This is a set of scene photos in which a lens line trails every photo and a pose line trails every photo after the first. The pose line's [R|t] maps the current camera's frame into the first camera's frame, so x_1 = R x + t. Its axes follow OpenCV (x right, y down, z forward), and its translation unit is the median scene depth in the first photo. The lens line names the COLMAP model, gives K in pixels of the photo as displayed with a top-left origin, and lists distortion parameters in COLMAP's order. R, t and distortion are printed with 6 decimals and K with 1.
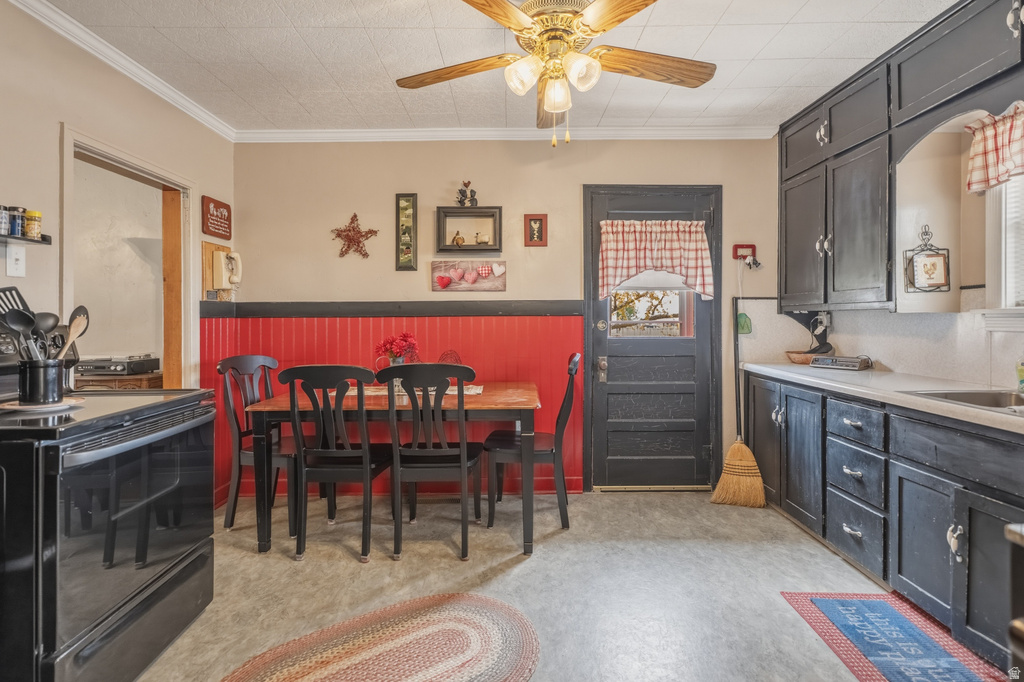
lens RADIAL K [[495.5, 0, 513.9], [0, 495.5, 315.8], [0, 0, 1]] dist [-0.001551, -0.000050]
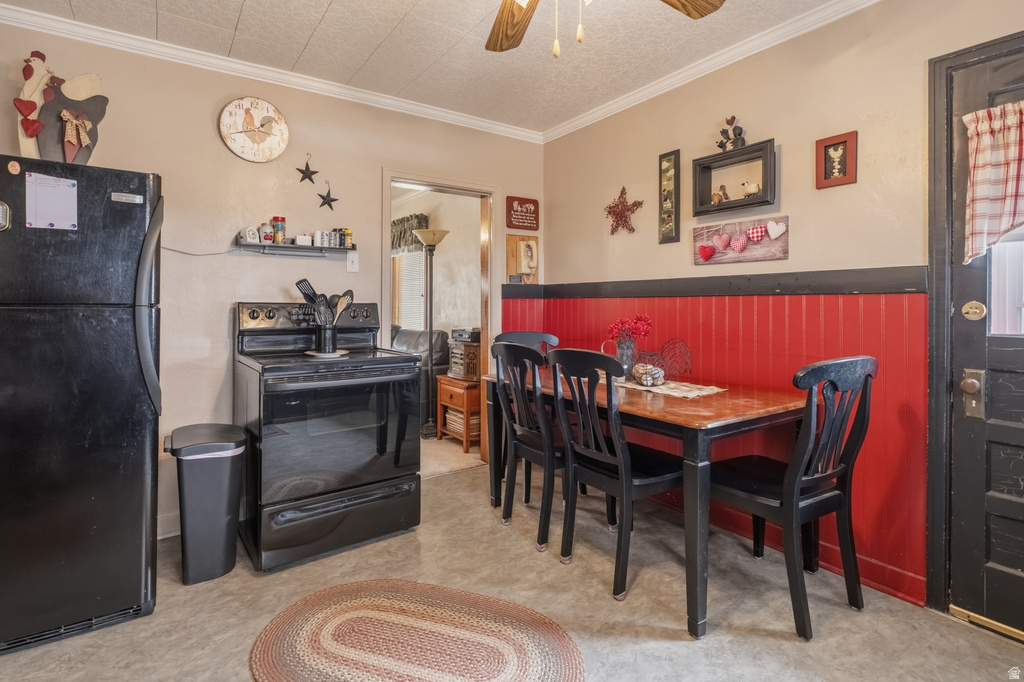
lens RADIAL K [[507.2, 0, 513.1], [0, 507.2, 297.8], [0, 0, 1]] dist [0.002583, 0.000950]
pose [[0.568520, -0.003740, -0.822661, 0.350029], [0.003713, 0.999991, -0.001980, 0.004475], [0.822661, -0.001929, 0.568529, 0.284758]]
